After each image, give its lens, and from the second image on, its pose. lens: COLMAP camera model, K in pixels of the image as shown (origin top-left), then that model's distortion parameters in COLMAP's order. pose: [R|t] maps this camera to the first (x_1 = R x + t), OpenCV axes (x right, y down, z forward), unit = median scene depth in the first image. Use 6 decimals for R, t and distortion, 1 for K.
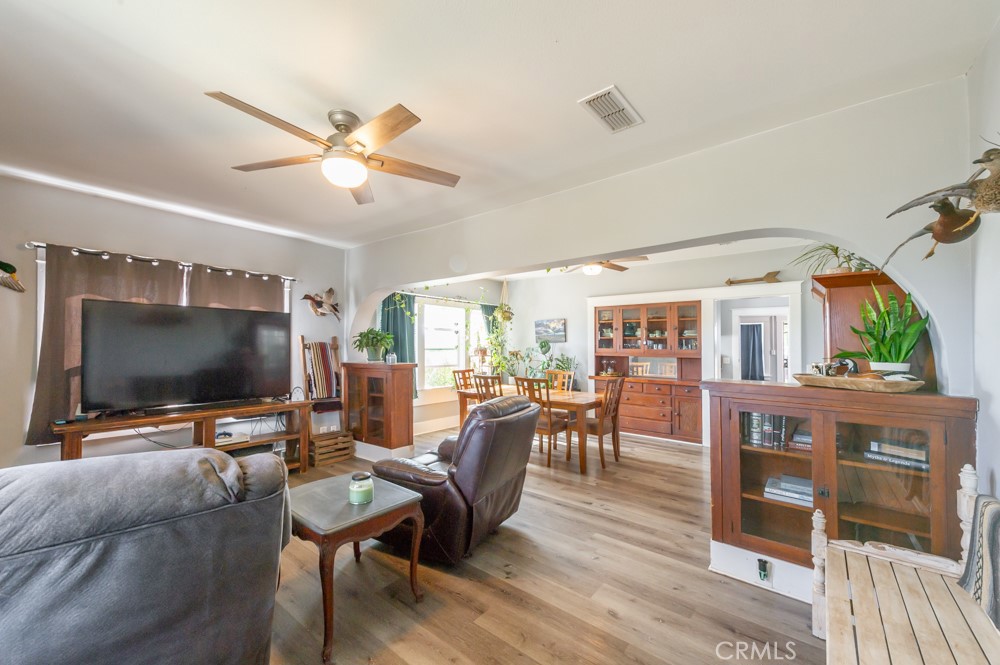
lens RADIAL K [[387.7, 0, 498.0], [0, 387.7, 342.1], [0, 0, 1]] dist [0.003917, 0.000091]
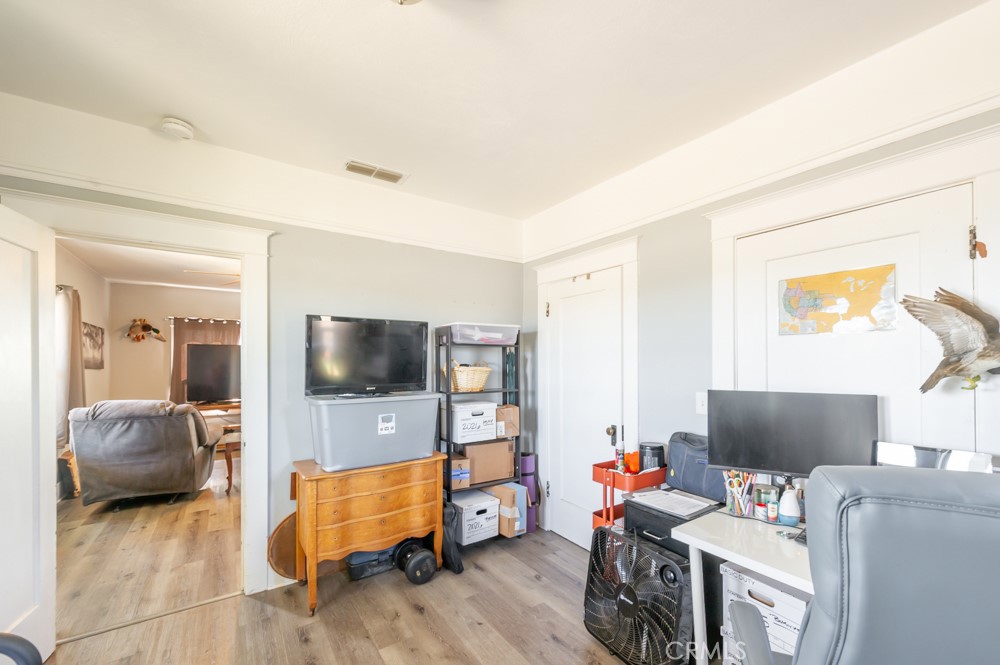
lens RADIAL K [[387.7, 0, 514.5], [0, 387.7, 358.1], [0, 0, 1]] dist [0.003917, 0.000091]
pose [[0.966949, -0.015082, -0.254524, 1.030250], [0.014237, 0.999885, -0.005164, -0.003295], [0.254572, 0.001370, 0.967053, -0.488767]]
